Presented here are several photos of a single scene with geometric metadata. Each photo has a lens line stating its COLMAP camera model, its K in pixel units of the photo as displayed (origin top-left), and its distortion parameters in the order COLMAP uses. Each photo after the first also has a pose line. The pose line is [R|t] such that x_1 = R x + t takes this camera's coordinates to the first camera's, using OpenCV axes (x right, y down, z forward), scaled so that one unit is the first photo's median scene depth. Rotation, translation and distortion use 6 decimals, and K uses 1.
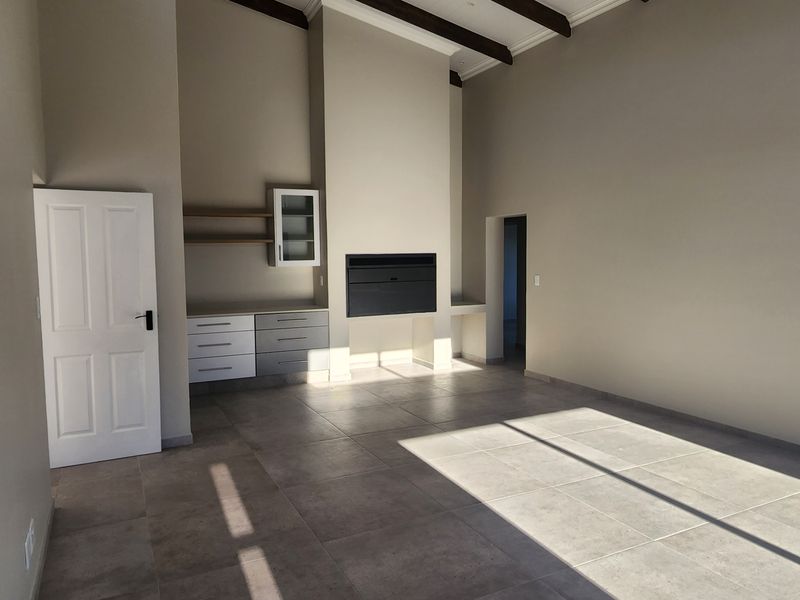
lens RADIAL K [[529.9, 0, 400.2], [0, 529.9, 301.0], [0, 0, 1]] dist [0.000326, 0.000807]
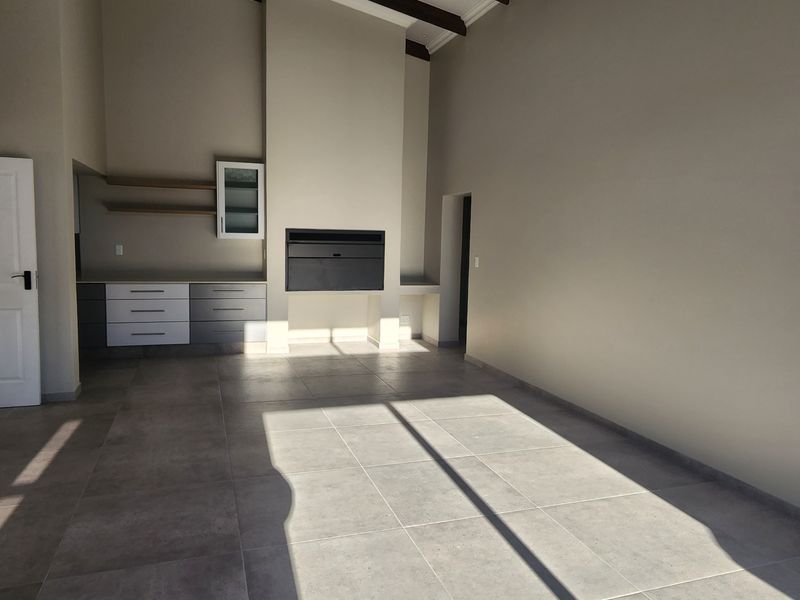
lens RADIAL K [[529.9, 0, 403.5], [0, 529.9, 296.9], [0, 0, 1]] dist [0.000326, 0.000807]
pose [[0.991434, 0.047509, -0.121657, 0.341425], [-0.044565, 0.998647, 0.026814, 0.006749], [0.122767, -0.021163, 0.992210, 0.036497]]
